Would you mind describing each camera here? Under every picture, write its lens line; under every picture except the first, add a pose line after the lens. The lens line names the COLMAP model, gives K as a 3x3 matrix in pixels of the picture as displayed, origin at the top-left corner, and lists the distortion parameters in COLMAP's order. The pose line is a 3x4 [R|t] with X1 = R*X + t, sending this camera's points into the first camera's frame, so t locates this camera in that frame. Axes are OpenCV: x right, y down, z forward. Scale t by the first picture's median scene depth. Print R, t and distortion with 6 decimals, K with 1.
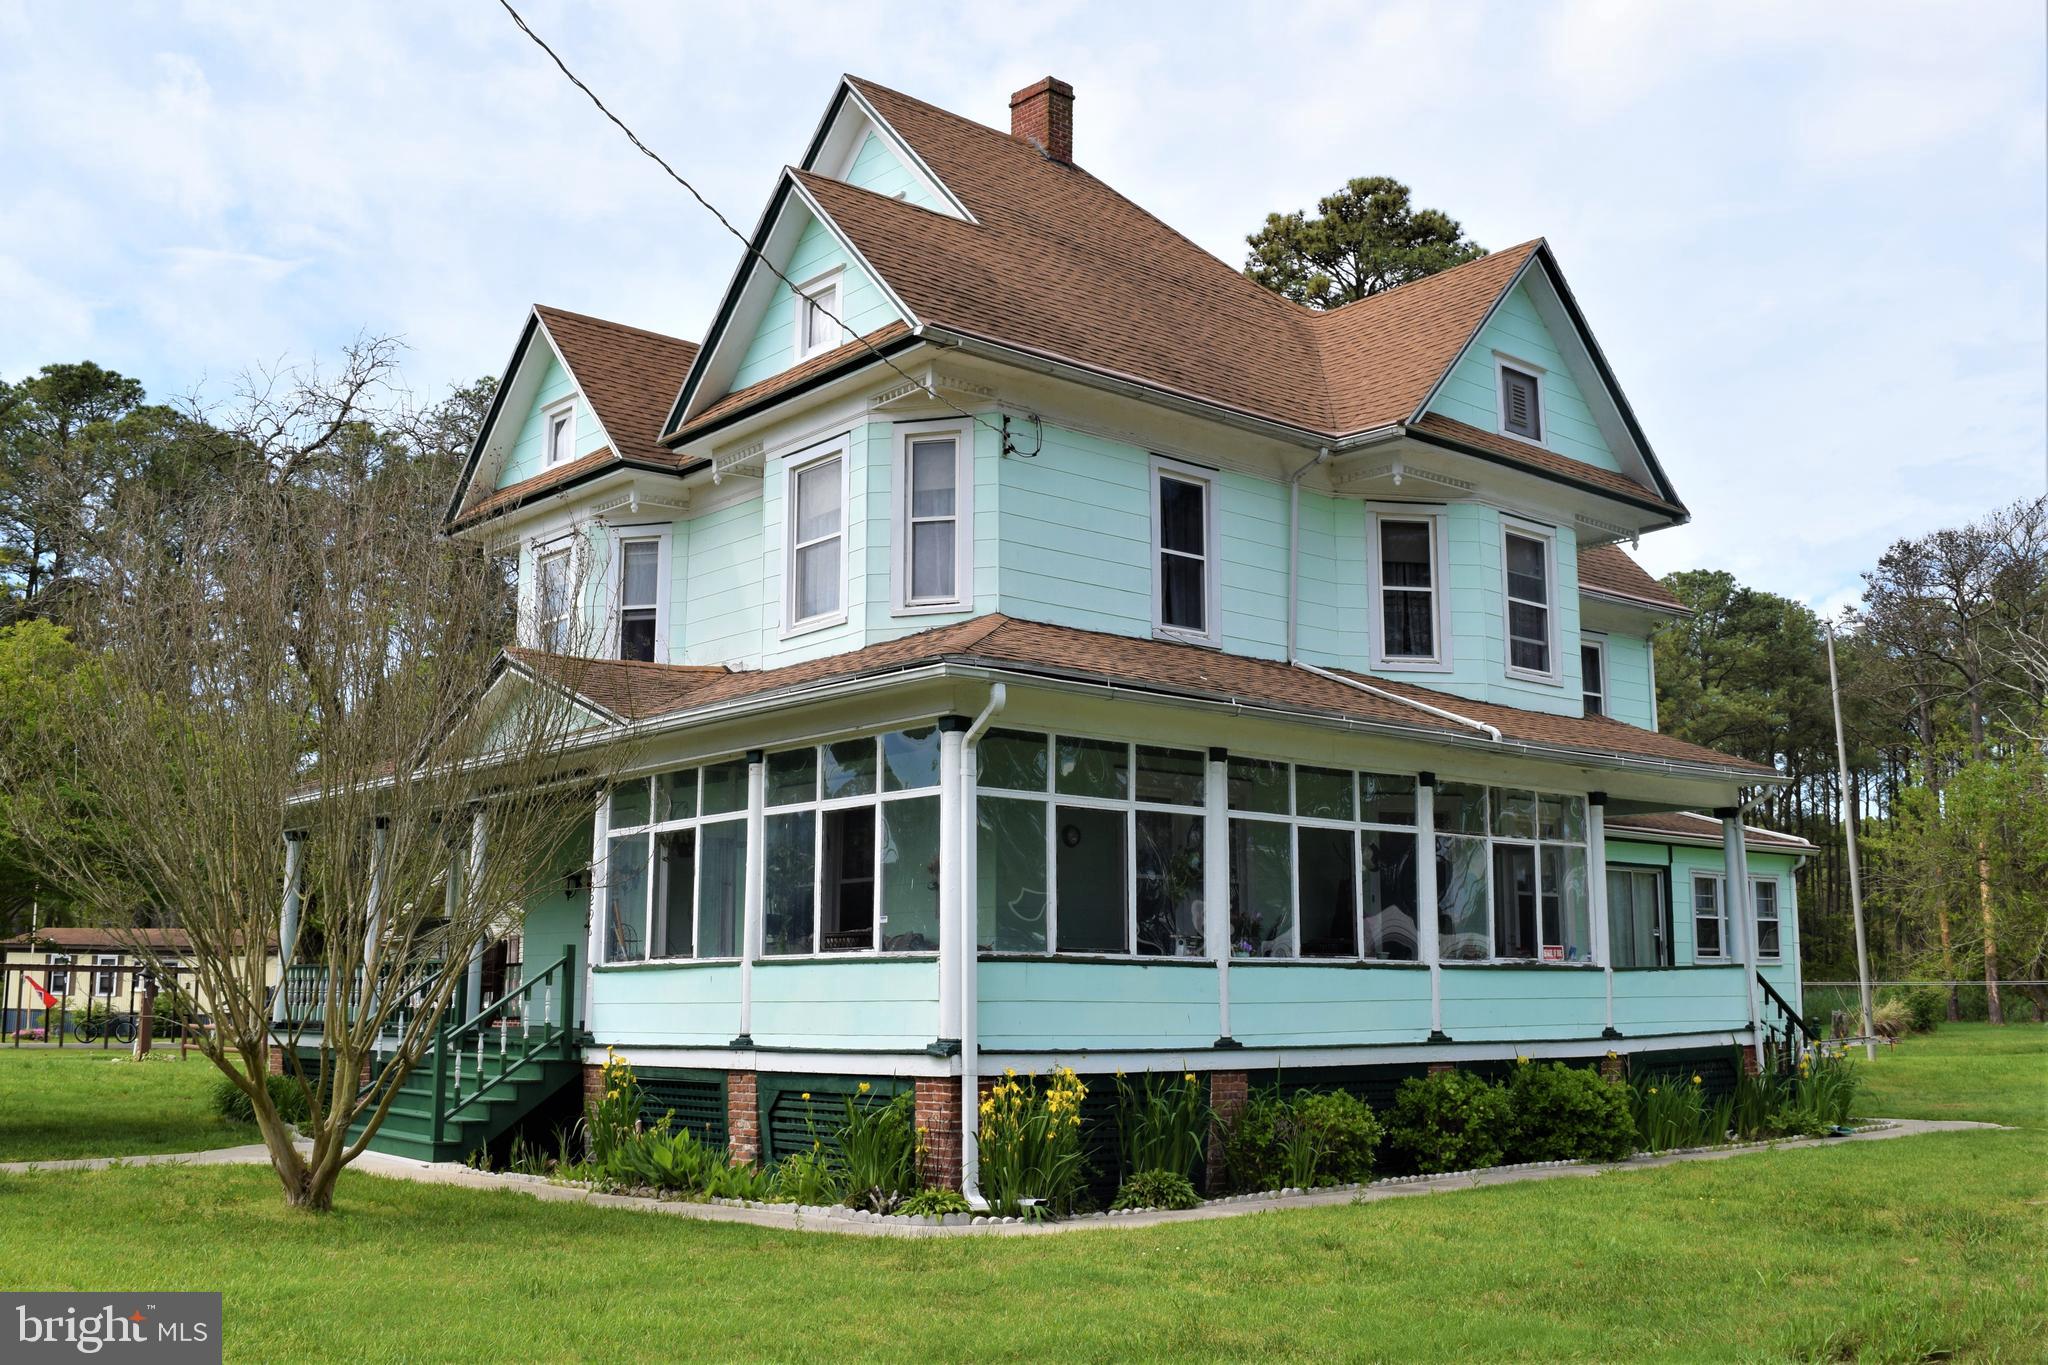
lens RADIAL K [[1899.5, 0, 1023.4], [0, 1899.5, 682.6], [0, 0, 1]] dist [-0.014033, 0.000000]
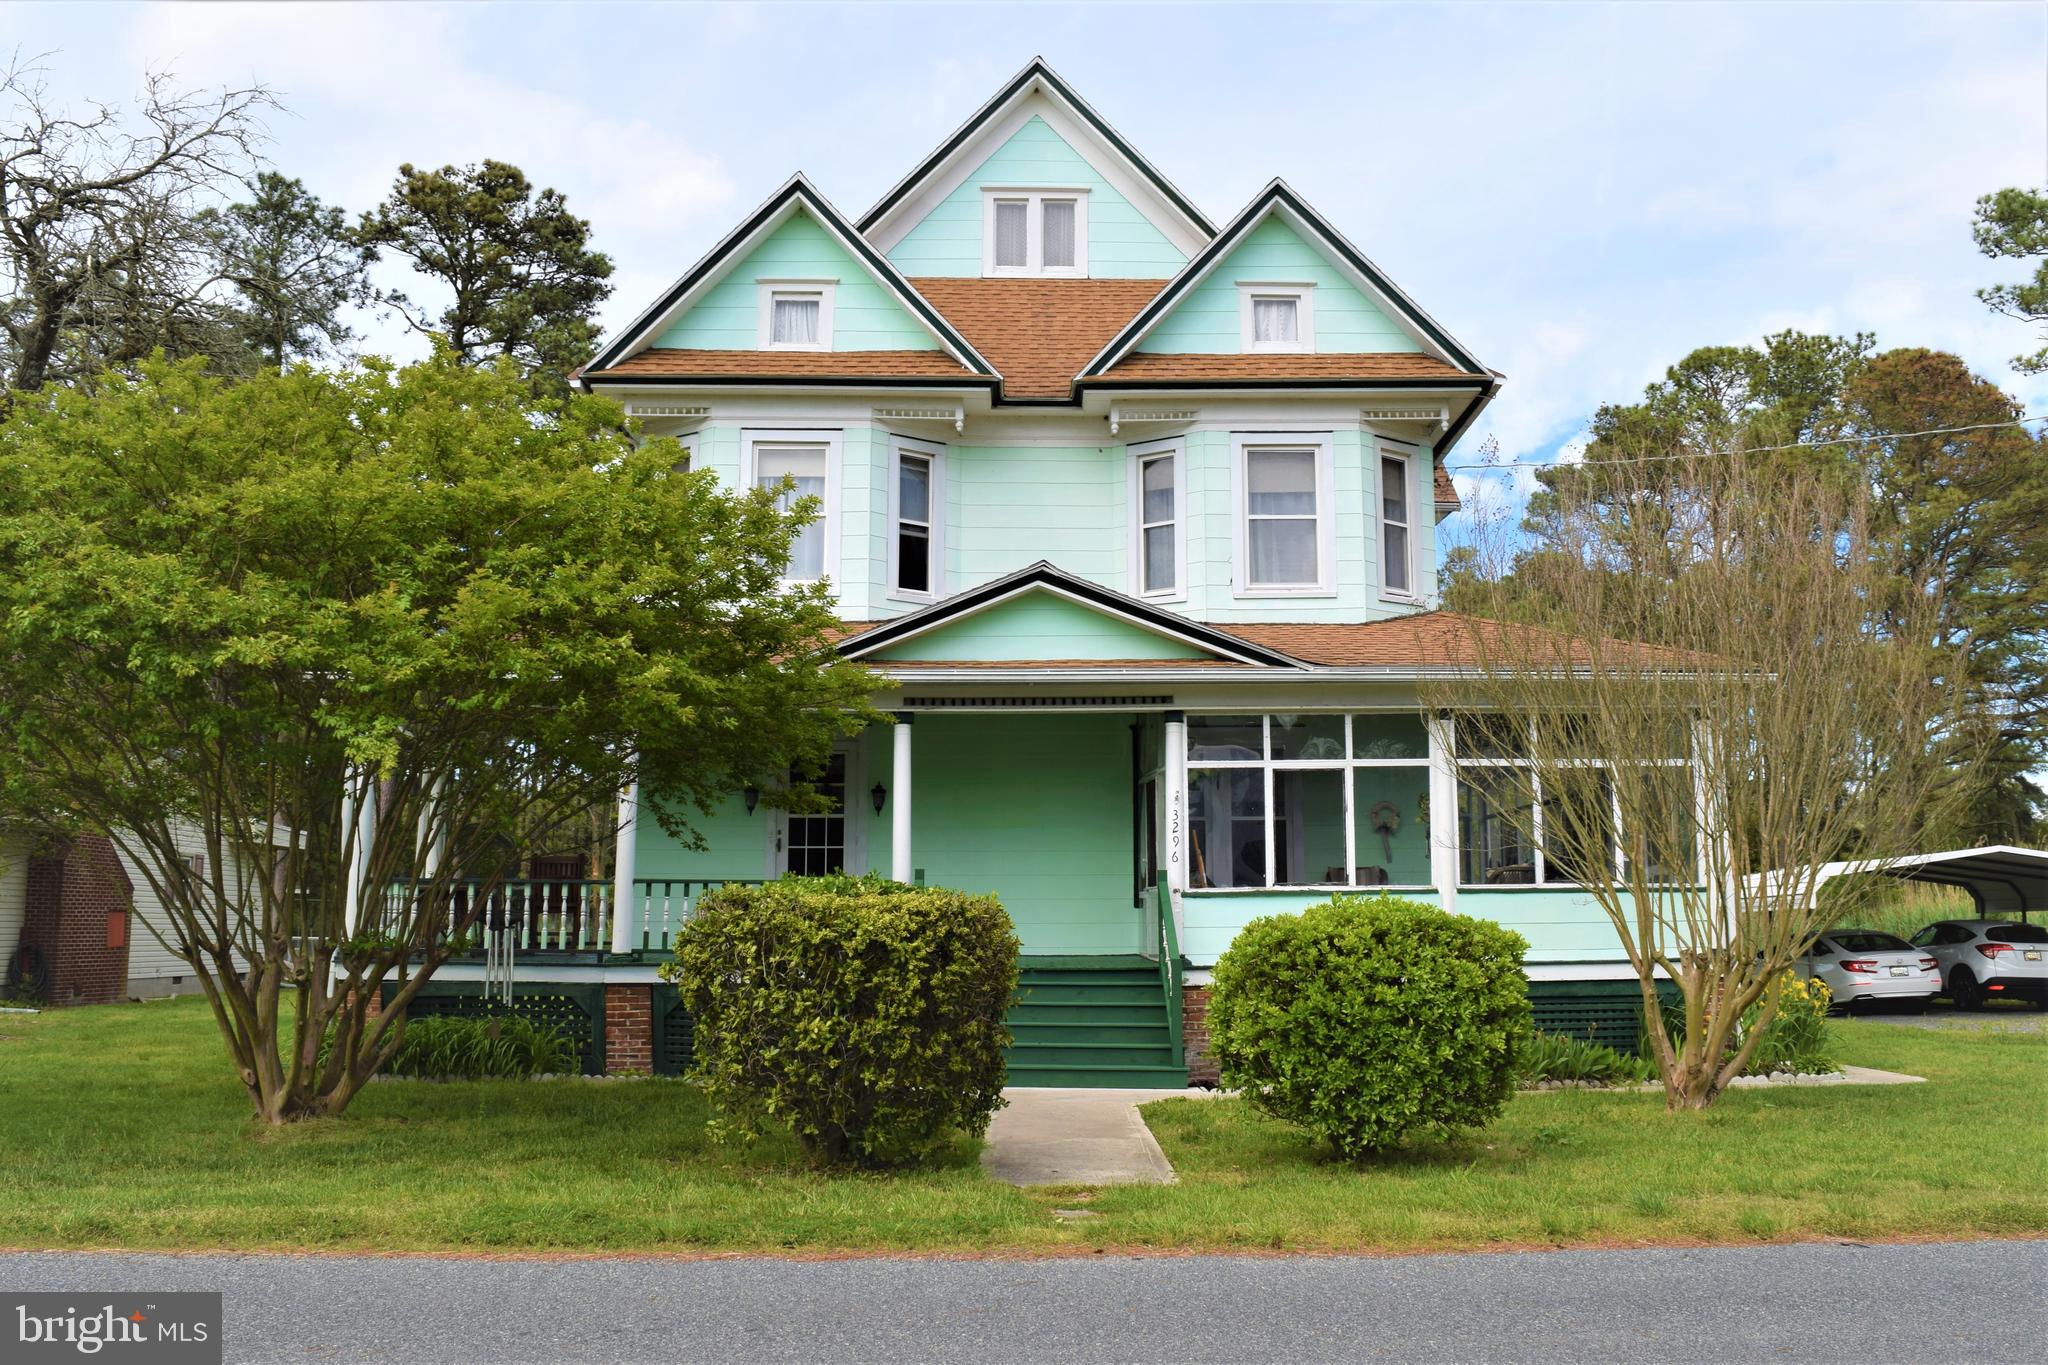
lens RADIAL K [[1656.8, 0, 1025.3], [0, 1656.8, 684.2], [0, 0, 1]] dist [-0.071675, -0.012559]
pose [[0.642374, 0.097998, 0.760100, -0.970080], [-0.119790, 0.992440, -0.026717, 0.070465], [-0.756972, -0.073890, 0.649257, 0.482168]]
